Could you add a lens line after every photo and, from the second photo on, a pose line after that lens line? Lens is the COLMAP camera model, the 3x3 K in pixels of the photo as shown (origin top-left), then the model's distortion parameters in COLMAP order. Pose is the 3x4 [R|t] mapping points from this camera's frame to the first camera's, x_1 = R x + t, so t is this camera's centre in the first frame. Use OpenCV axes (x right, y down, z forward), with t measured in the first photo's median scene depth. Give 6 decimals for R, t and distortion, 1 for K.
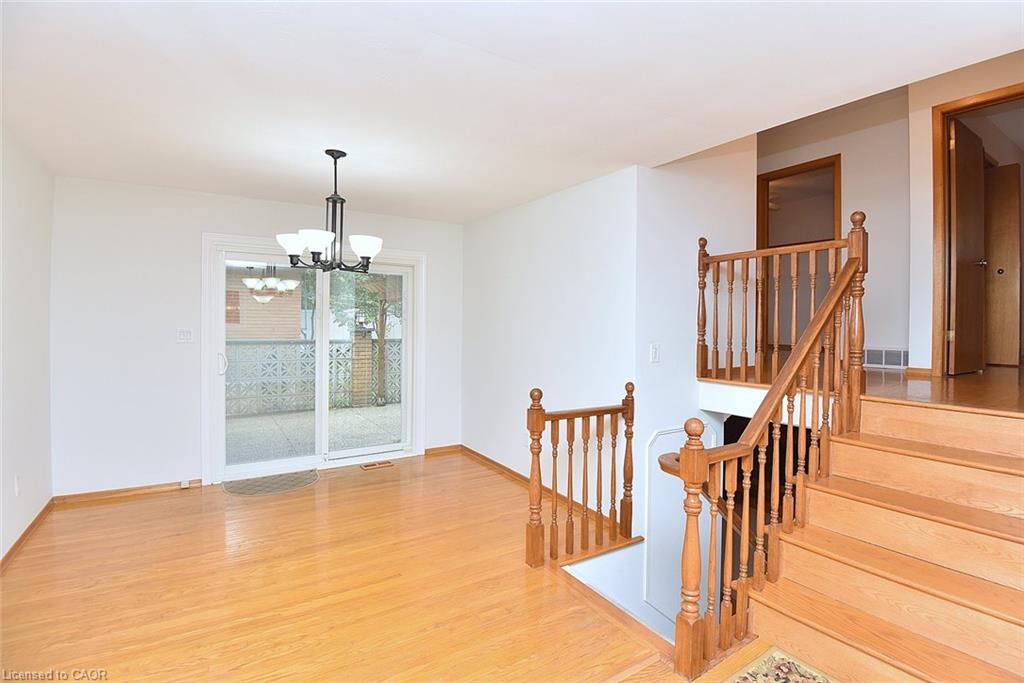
lens RADIAL K [[470.4, 0, 514.7], [0, 470.4, 330.6], [0, 0, 1]] dist [-0.030803, -0.000035]
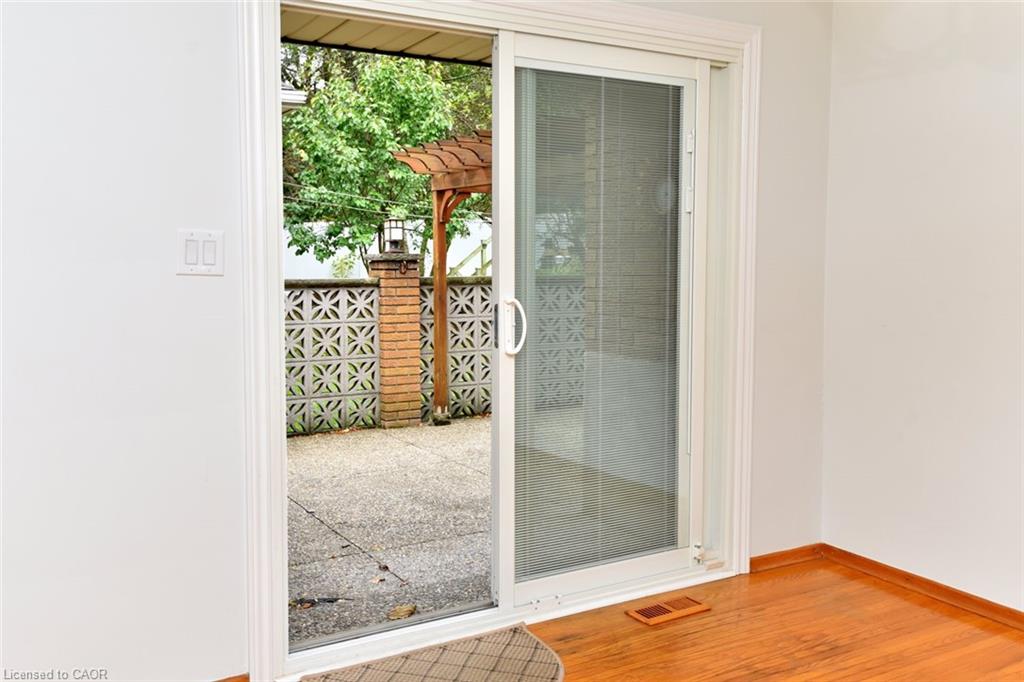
lens RADIAL K [[910.8, 0, 512.0], [0, 910.8, 341.0], [0, 0, 1]] dist [0.011489, 0.002206]
pose [[0.997801, -0.000173, -0.066274, -0.185505], [0.005472, 0.996797, 0.079782, 0.011434], [0.066048, -0.079969, 0.994607, 0.153777]]
